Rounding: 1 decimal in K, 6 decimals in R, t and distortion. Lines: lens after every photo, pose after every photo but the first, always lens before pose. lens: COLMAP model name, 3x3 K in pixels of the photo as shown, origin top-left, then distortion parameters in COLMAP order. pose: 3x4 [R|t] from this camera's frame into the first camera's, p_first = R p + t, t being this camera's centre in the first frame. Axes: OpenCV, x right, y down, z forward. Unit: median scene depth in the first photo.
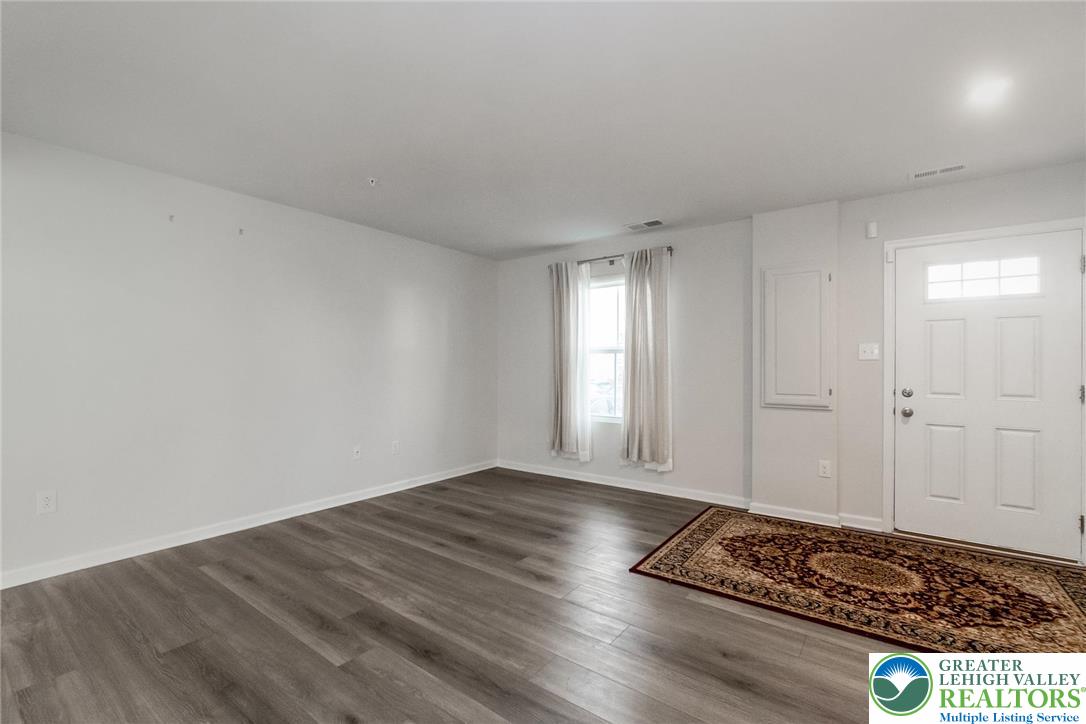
lens RADIAL K [[475.8, 0, 539.7], [0, 475.8, 368.3], [0, 0, 1]] dist [-0.000070, 0.000441]
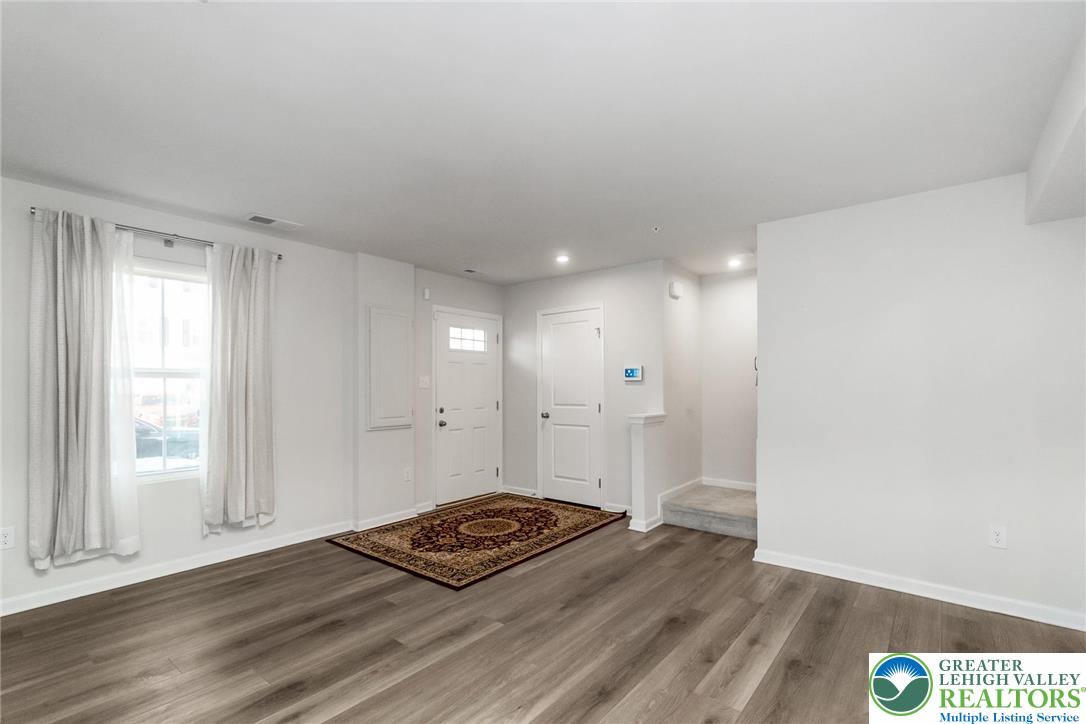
lens RADIAL K [[489.0, 0, 540.7], [0, 489.0, 382.5], [0, 0, 1]] dist [-0.001465, -0.000111]
pose [[0.046922, 0.002171, 0.998896, -0.760499], [0.006807, 0.999974, -0.002494, -0.029447], [-0.998875, 0.006917, 0.046906, 0.649668]]
